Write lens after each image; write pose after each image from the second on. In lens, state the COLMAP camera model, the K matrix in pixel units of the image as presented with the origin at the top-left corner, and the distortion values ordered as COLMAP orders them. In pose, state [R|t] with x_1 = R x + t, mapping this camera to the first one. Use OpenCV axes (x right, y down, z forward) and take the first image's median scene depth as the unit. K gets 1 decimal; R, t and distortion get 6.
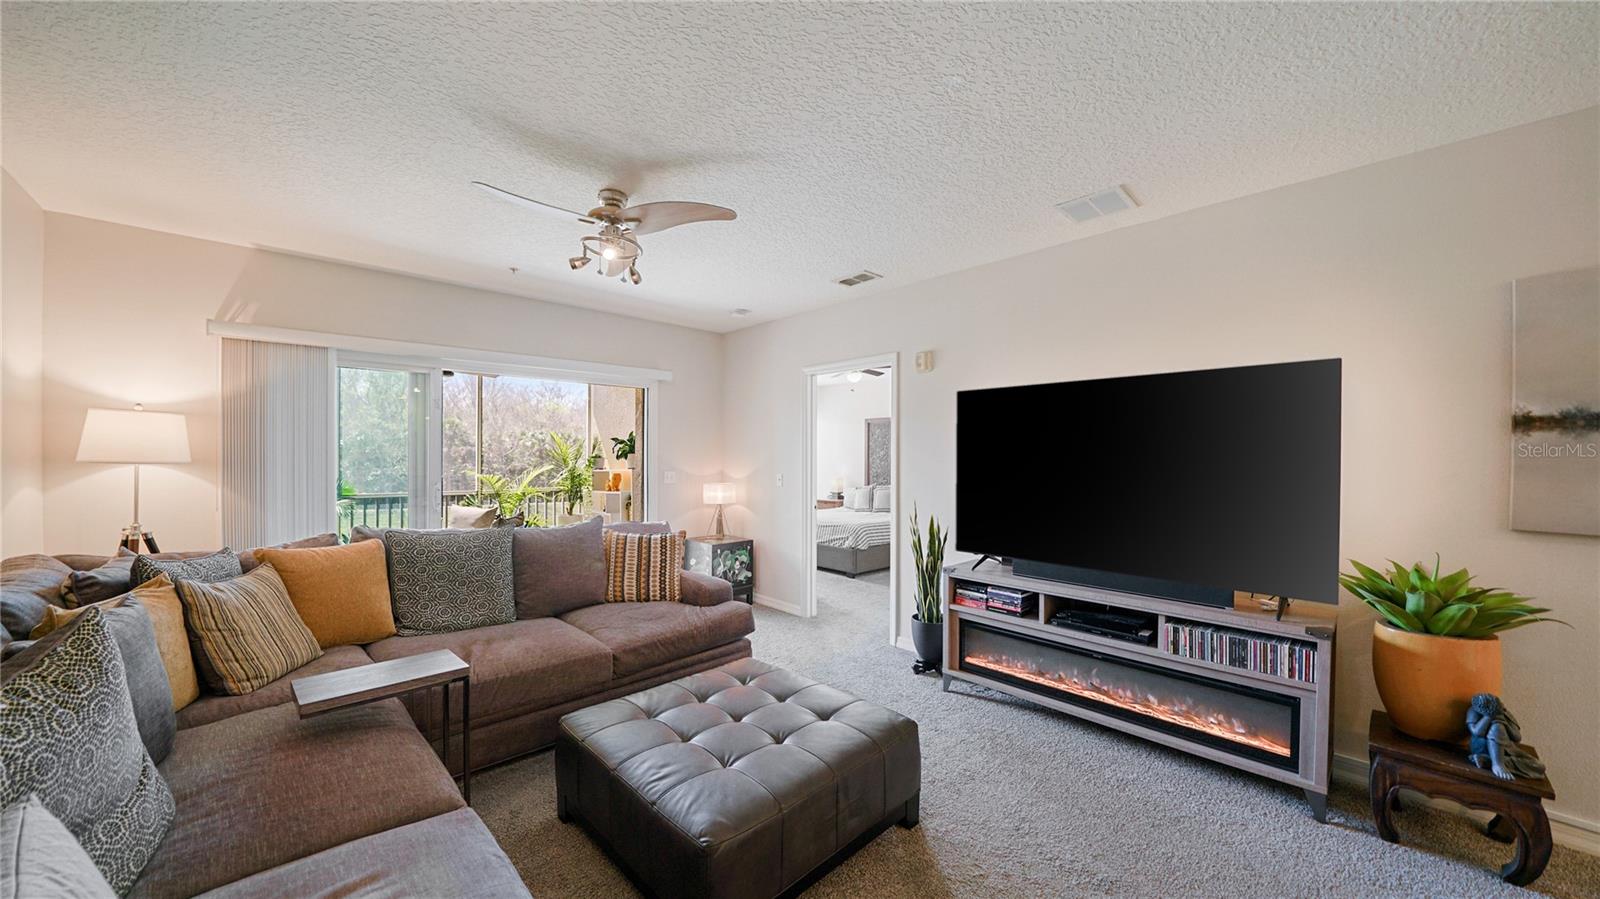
lens RADIAL K [[558.2, 0, 797.3], [0, 558.2, 462.6], [0, 0, 1]] dist [-0.011023, -0.000008]
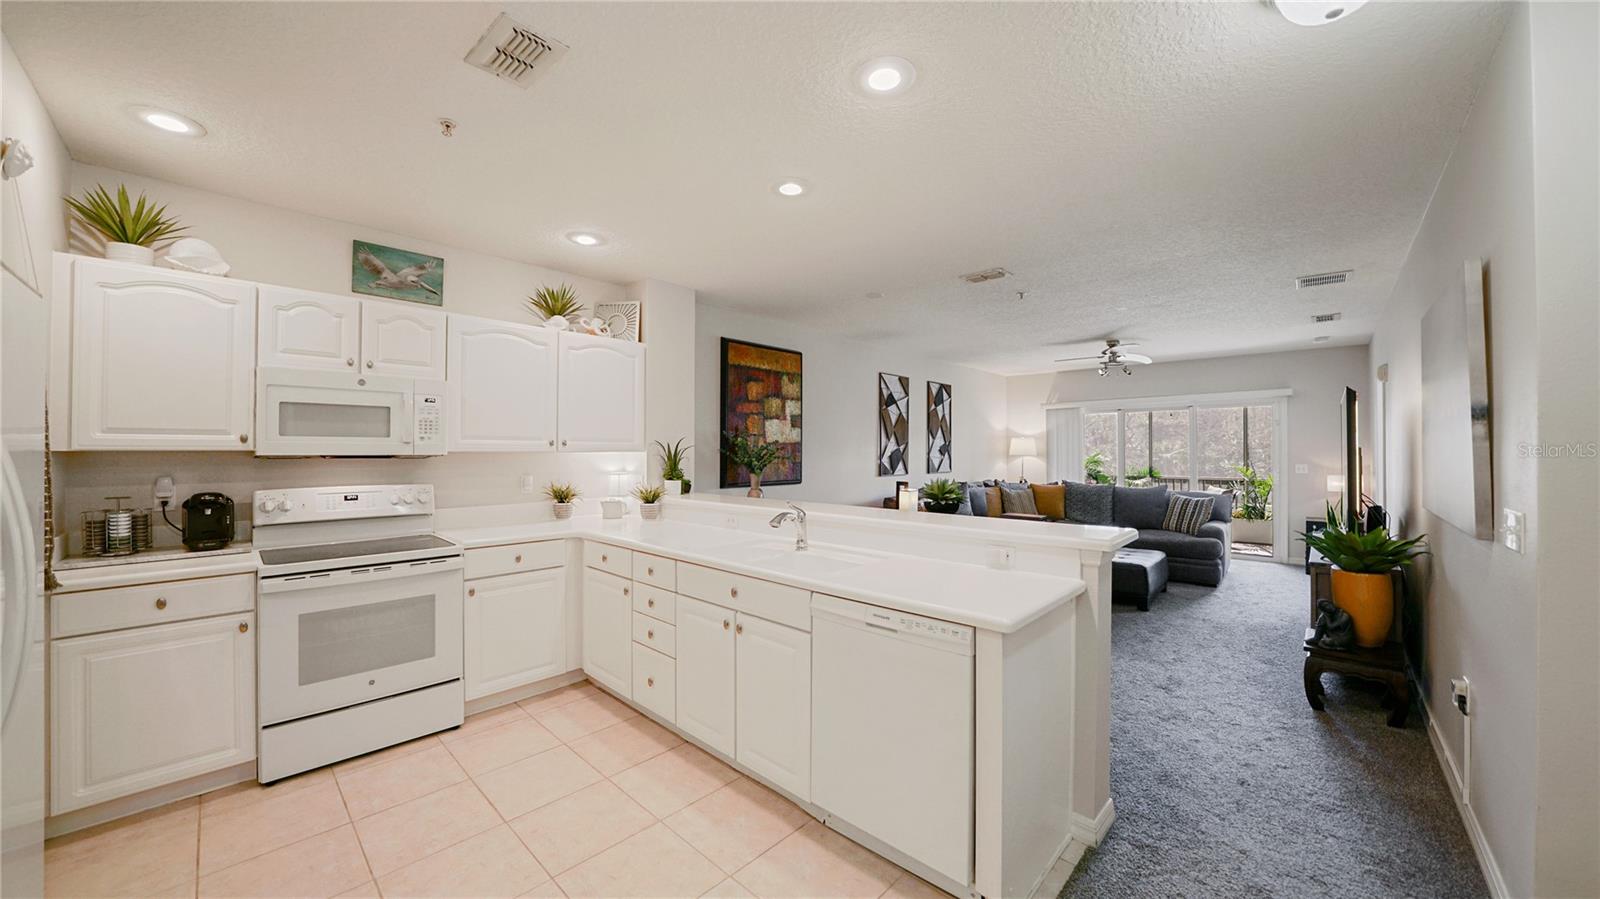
lens RADIAL K [[561.1, 0, 805.5], [0, 561.1, 445.8], [0, 0, 1]] dist [-0.021140, -0.000046]
pose [[0.074497, -0.015170, -0.997106, 1.402583], [-0.008498, 0.999838, -0.015847, 0.006005], [0.997185, 0.009654, 0.074356, -0.335182]]
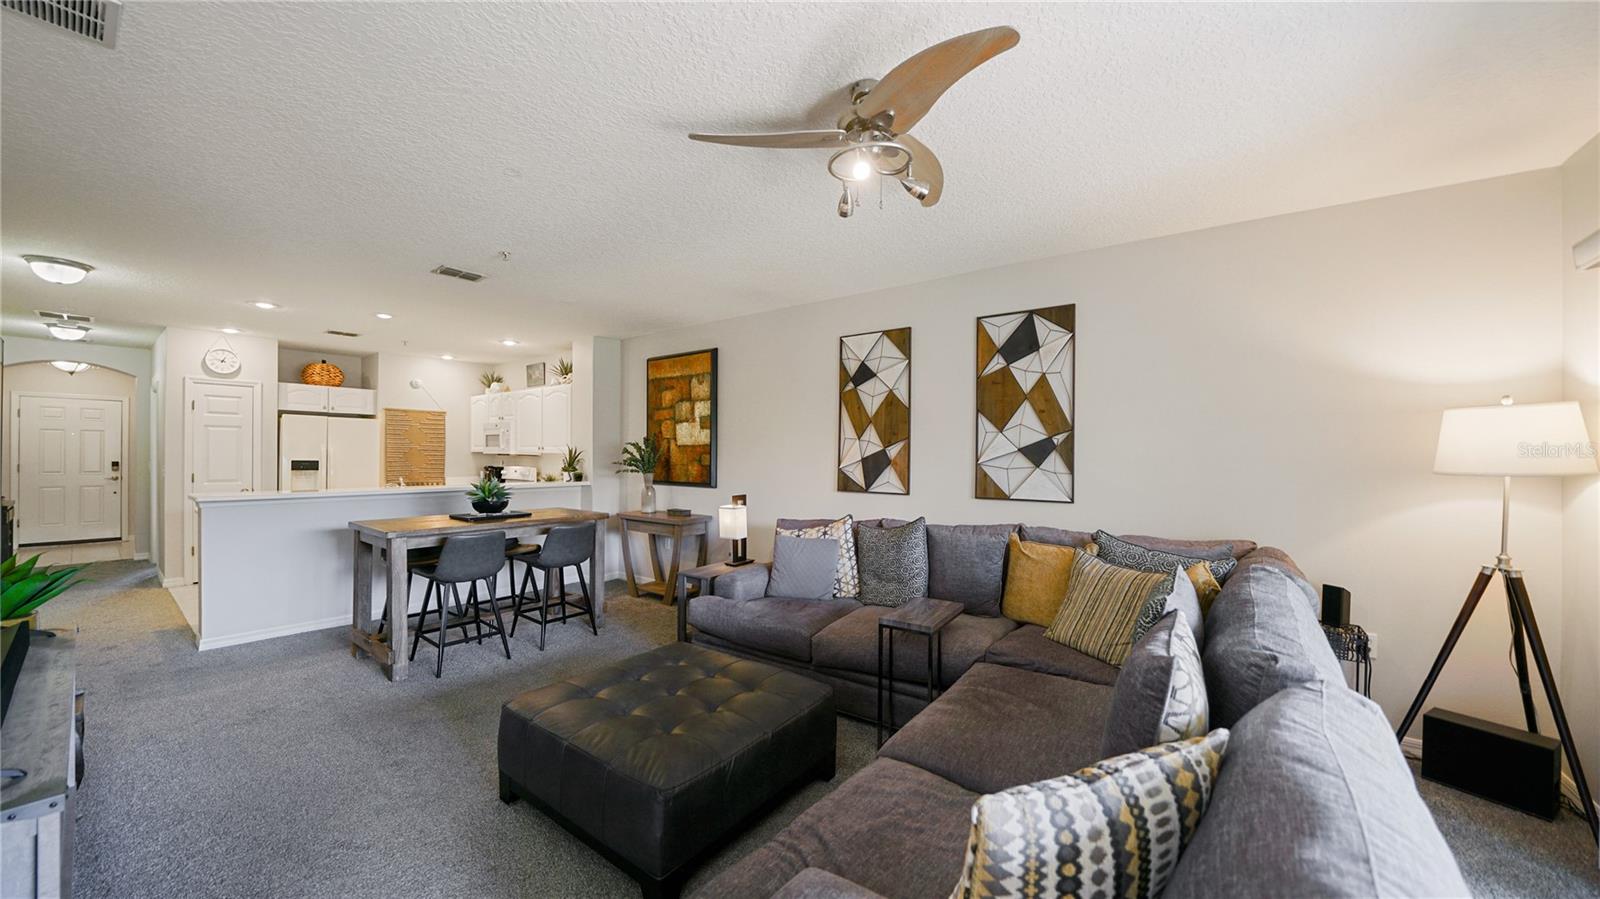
lens RADIAL K [[569.4, 0, 800.0], [0, 569.4, 449.5], [0, 0, 1]] dist [-0.022177, 0.000051]
pose [[-0.985703, -0.011937, -0.168071, -0.094047], [-0.012244, 0.999925, 0.000795, -0.017636], [0.168049, 0.002841, -0.985775, 1.240757]]
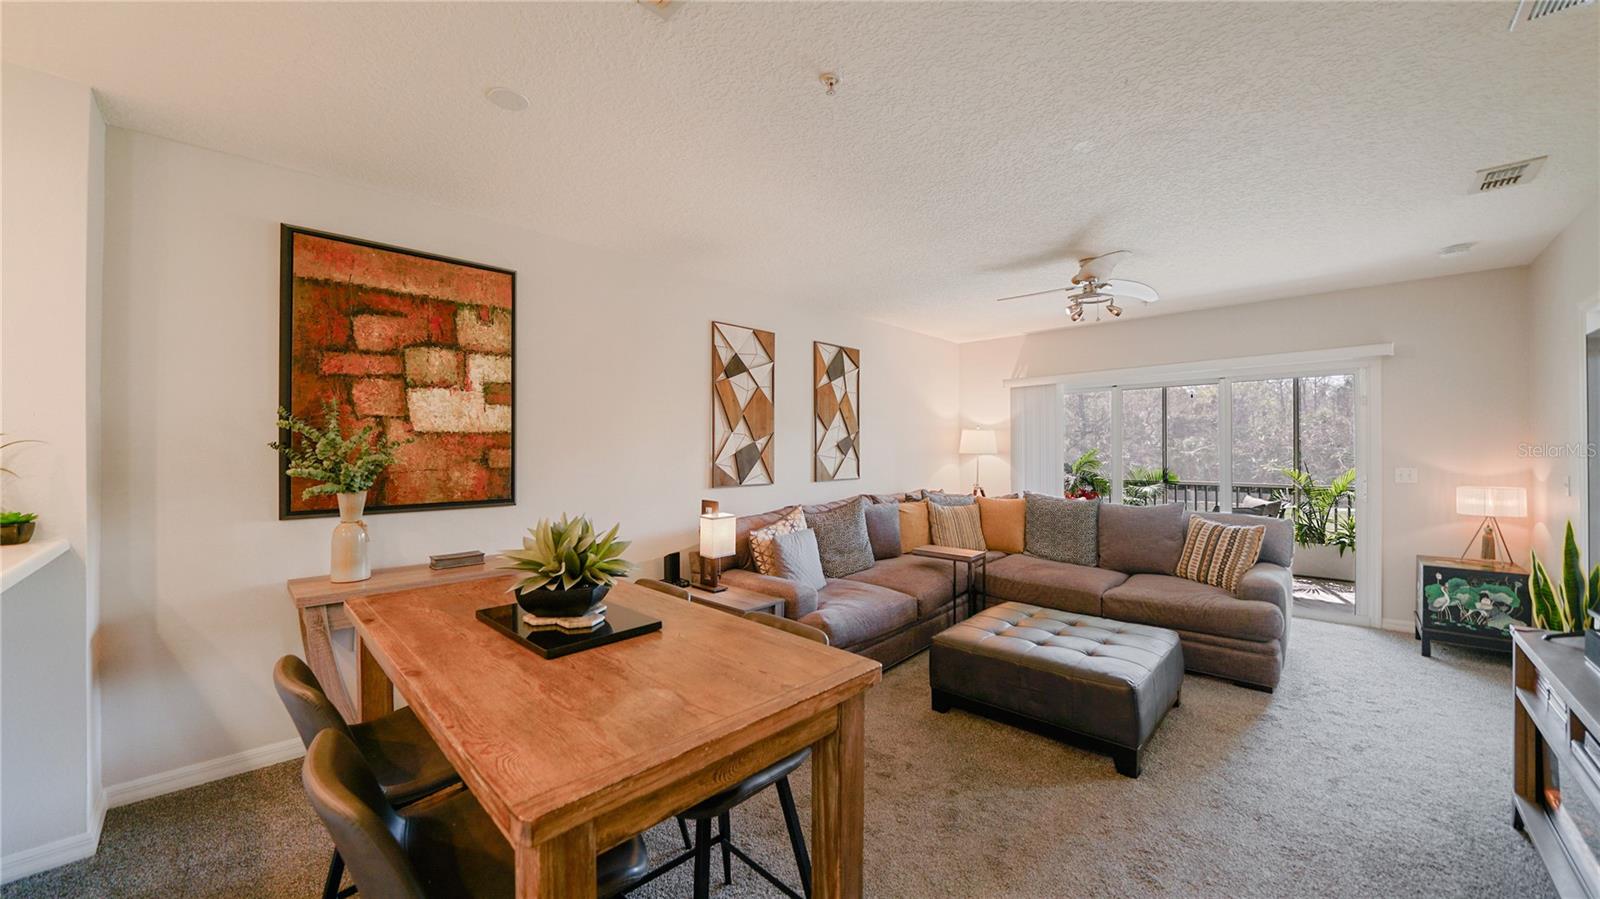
lens RADIAL K [[569.4, 0, 800.0], [0, 569.4, 449.5], [0, 0, 1]] dist [-0.022177, 0.000051]
pose [[0.045986, -0.005386, -0.998928, 0.763860], [-0.007334, 0.999957, -0.005730, 0.001351], [0.998915, 0.007590, 0.045945, 0.162094]]
